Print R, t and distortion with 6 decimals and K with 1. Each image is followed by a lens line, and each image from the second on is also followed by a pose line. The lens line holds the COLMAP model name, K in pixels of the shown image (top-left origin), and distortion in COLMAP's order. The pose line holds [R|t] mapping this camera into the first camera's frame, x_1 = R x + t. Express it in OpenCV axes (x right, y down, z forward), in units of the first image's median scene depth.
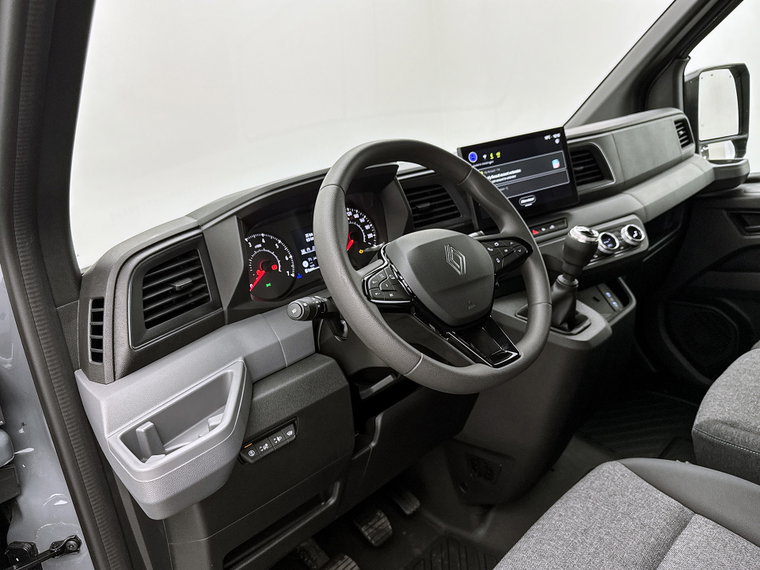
lens RADIAL K [[585.8, 0, 354.4], [0, 585.8, 296.4], [0, 0, 1]] dist [0.005829, -0.022125]
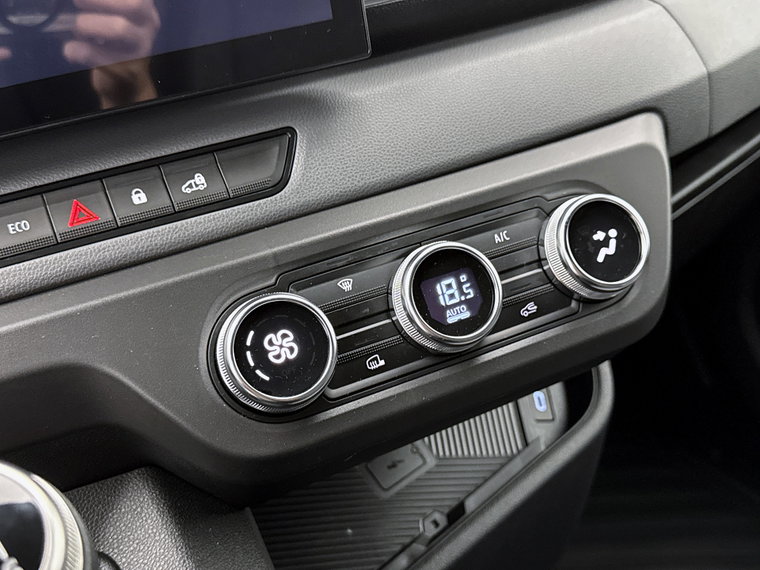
lens RADIAL K [[847.2, 0, 387.3], [0, 847.2, 287.4], [0, 0, 1]] dist [0.057807, 0.000000]
pose [[0.994451, 0.091695, 0.051561, 0.389457], [-0.103649, 0.937845, 0.331214, -0.186401], [-0.017986, -0.334721, 0.942146, 0.716189]]
